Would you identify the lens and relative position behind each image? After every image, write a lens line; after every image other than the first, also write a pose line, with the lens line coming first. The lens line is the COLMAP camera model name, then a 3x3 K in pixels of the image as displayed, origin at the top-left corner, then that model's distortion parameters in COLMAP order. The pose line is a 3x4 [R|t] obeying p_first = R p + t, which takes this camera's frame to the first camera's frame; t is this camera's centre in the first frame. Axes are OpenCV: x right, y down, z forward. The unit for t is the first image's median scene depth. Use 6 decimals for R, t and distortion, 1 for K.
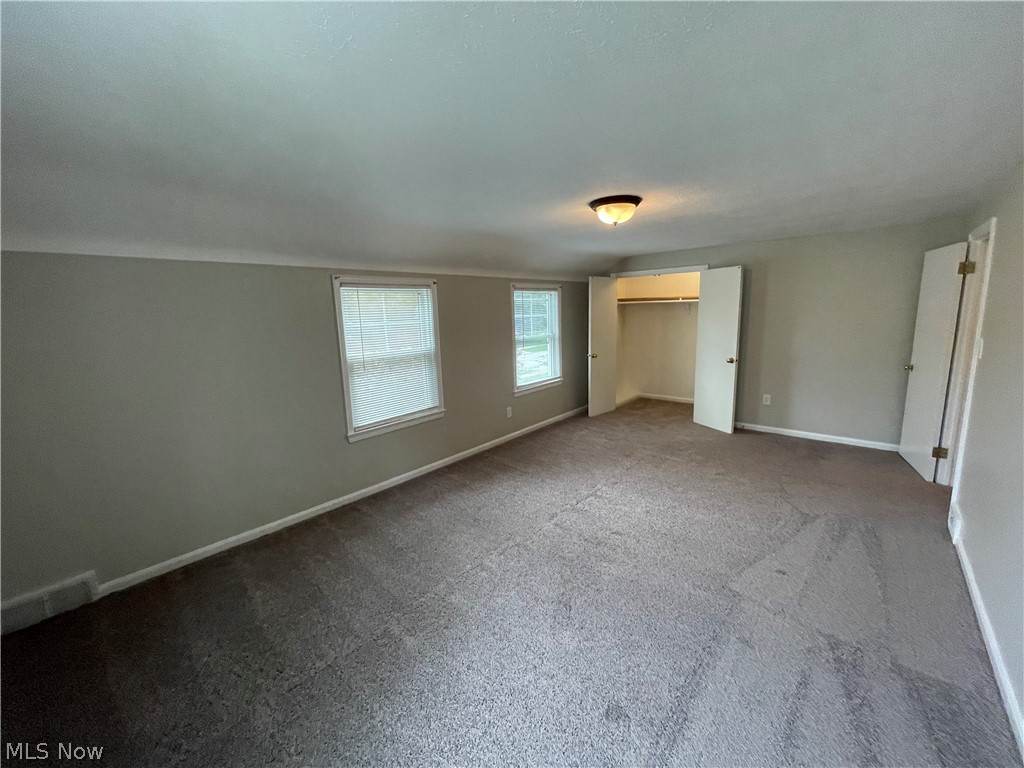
lens RADIAL K [[415.8, 0, 504.1], [0, 415.8, 379.9], [0, 0, 1]] dist [0.021216, 0.000151]
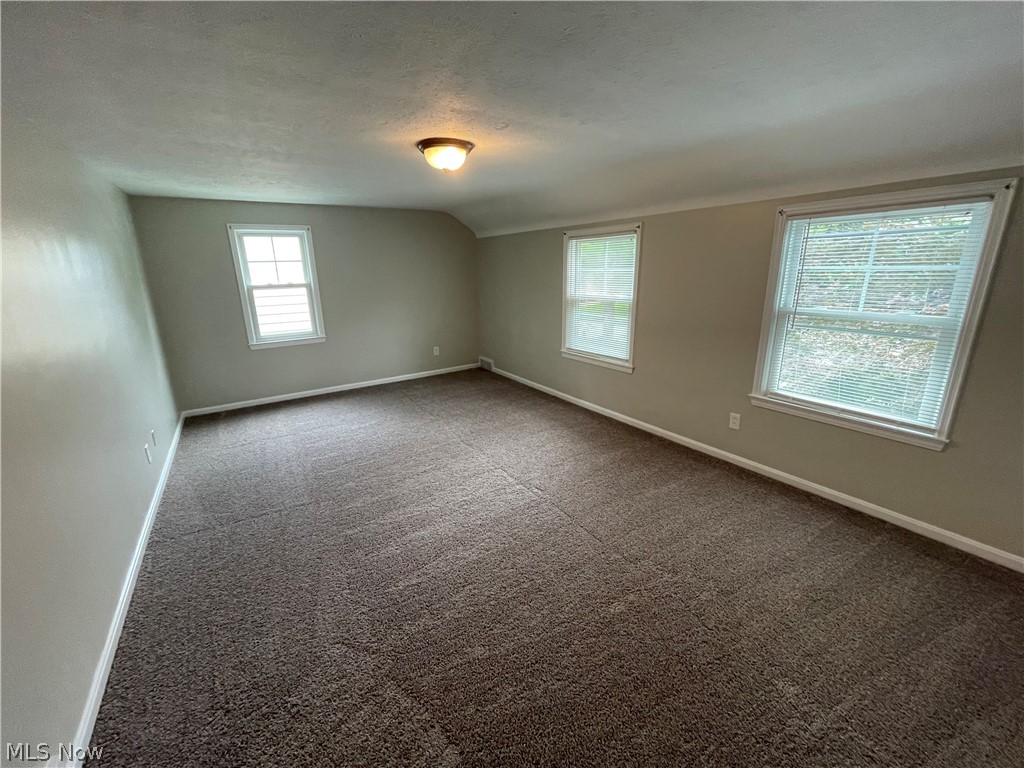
lens RADIAL K [[415.8, 0, 504.1], [0, 415.8, 379.9], [0, 0, 1]] dist [0.021216, 0.000151]
pose [[-0.260497, 0.295042, -0.919288, 0.814374], [-0.132456, 0.932237, 0.336732, -0.181838], [0.956345, 0.209483, -0.203765, 0.931649]]
